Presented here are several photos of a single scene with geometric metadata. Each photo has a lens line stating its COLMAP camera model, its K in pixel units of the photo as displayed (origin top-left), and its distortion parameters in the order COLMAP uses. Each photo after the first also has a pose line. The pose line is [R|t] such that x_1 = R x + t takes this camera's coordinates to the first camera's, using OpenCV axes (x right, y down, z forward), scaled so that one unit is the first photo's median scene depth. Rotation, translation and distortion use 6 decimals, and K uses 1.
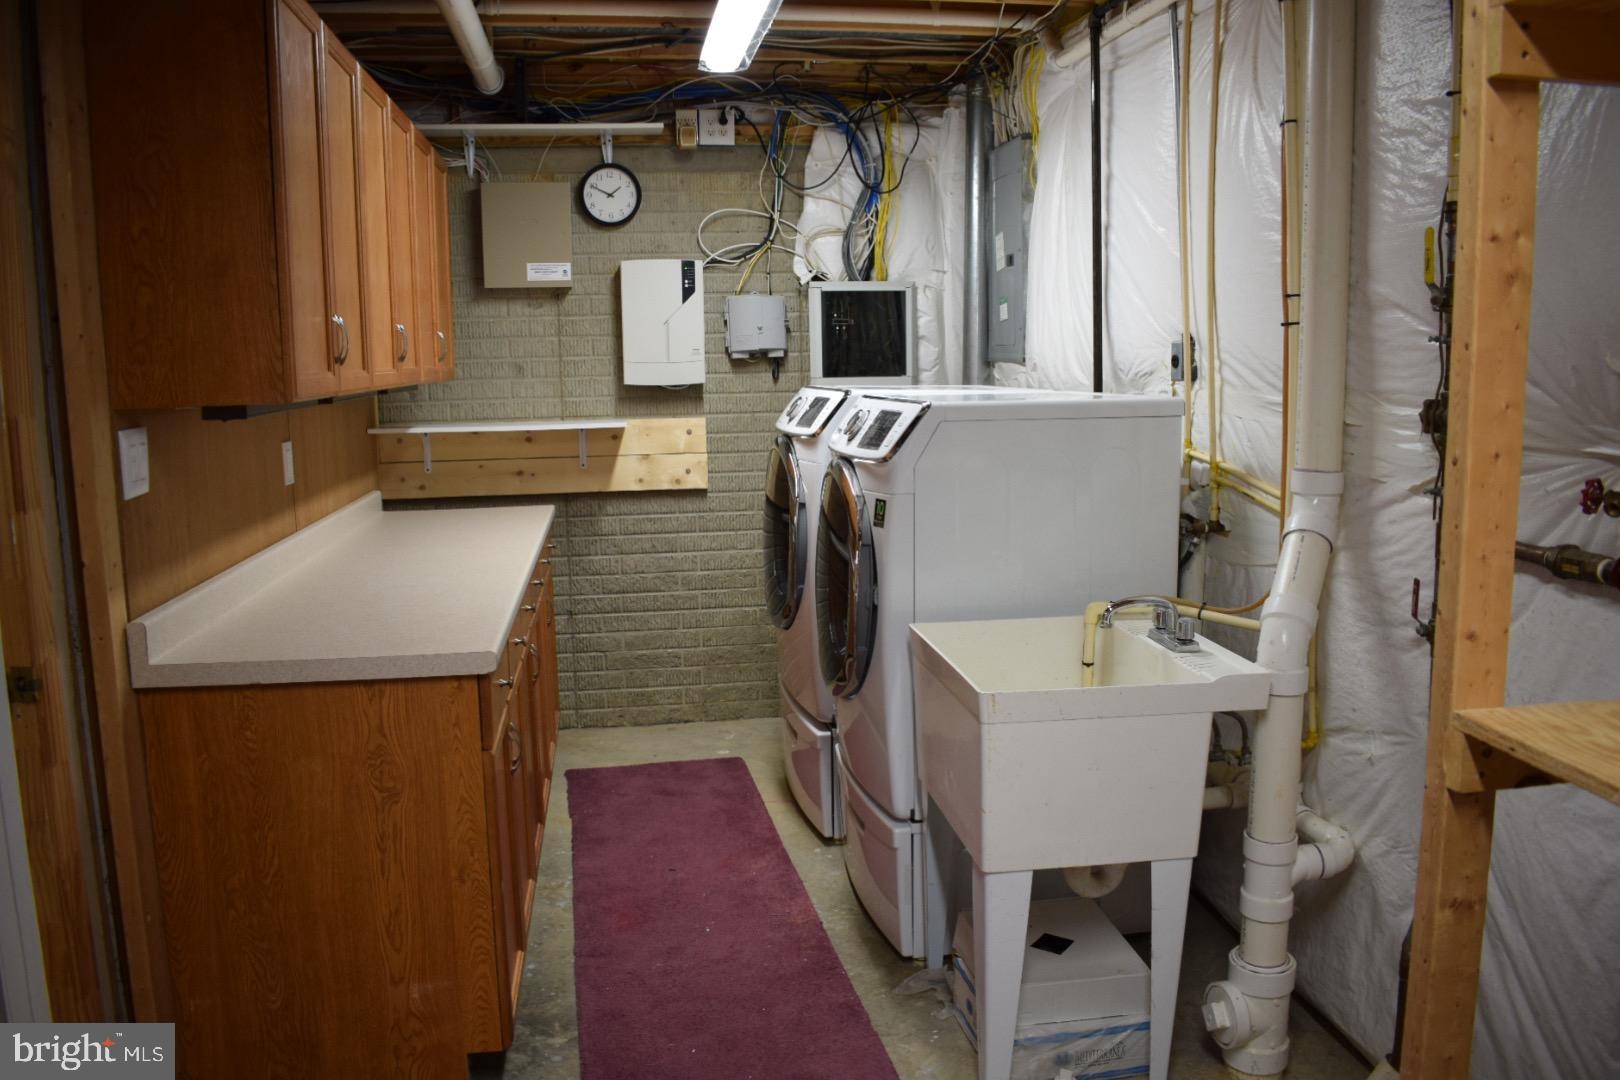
lens RADIAL K [[1264.3, 0, 814.3], [0, 1264.3, 535.5], [0, 0, 1]] dist [-0.088048, -0.003365]
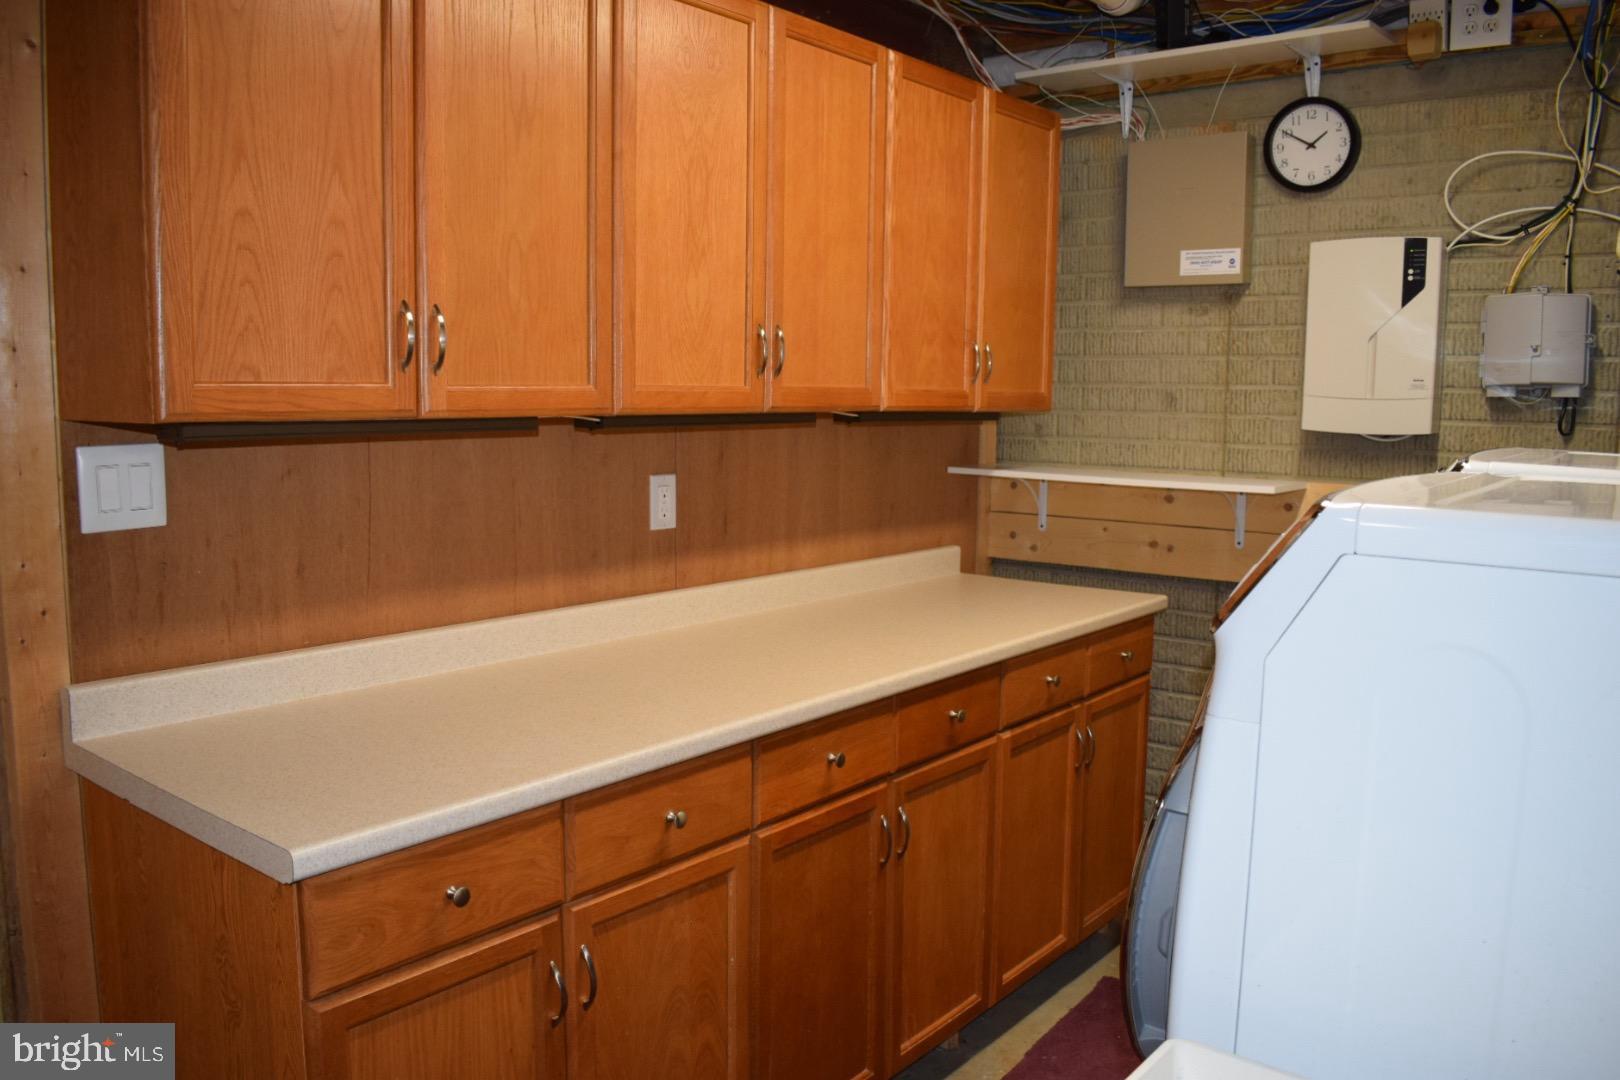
lens RADIAL K [[1264.3, 0, 811.3], [0, 1264.3, 548.8], [0, 0, 1]] dist [-0.088048, -0.003365]
pose [[0.675914, 0.115663, -0.727848, 0.157864], [-0.126476, 0.991161, 0.040054, -0.051261], [0.726047, 0.064982, 0.684568, 0.369281]]
